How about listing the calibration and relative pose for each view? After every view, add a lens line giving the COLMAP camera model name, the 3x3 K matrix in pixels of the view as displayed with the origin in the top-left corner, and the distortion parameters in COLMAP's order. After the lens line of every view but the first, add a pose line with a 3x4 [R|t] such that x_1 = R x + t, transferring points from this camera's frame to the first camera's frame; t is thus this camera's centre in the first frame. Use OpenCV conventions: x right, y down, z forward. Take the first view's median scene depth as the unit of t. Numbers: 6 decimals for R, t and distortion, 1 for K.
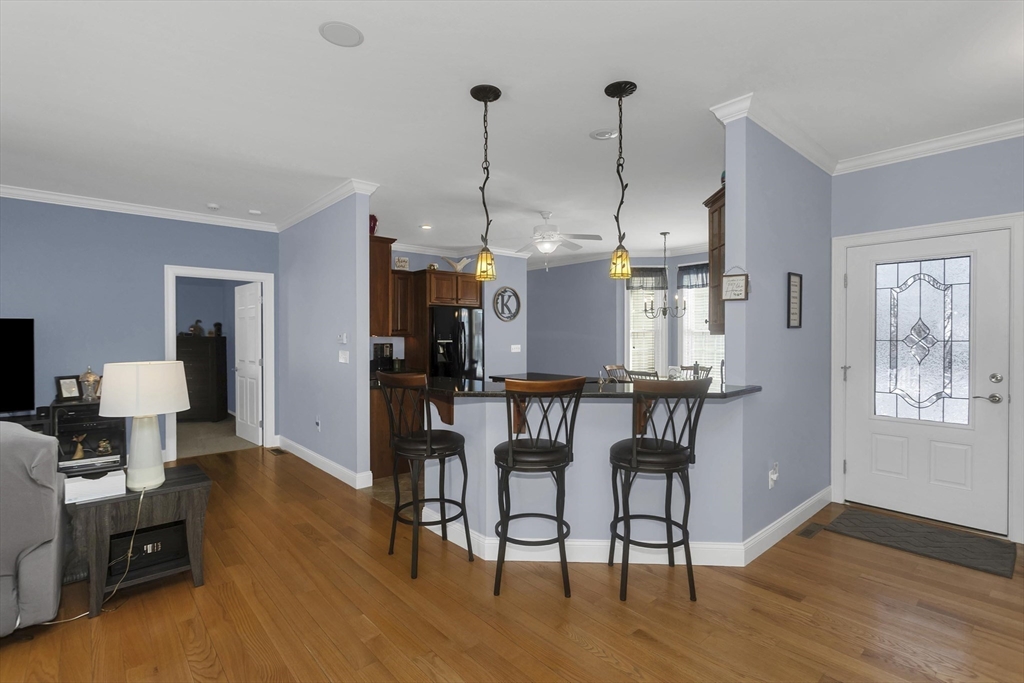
lens RADIAL K [[471.9, 0, 512.1], [0, 471.9, 339.1], [0, 0, 1]] dist [-0.000758, -0.000700]
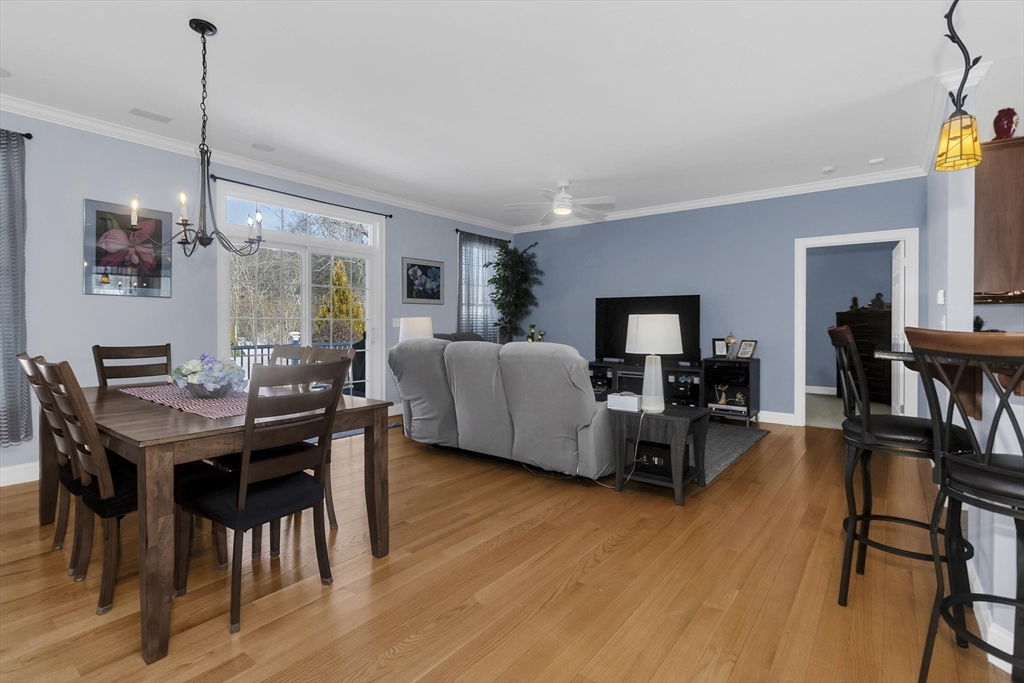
lens RADIAL K [[489.4, 0, 518.7], [0, 489.4, 338.5], [0, 0, 1]] dist [-0.039727, 0.020393]
pose [[0.184538, 0.026134, -0.982478, 0.411462], [-0.003418, 0.999657, 0.025949, 0.073961], [0.982819, -0.001430, 0.184564, 0.358786]]
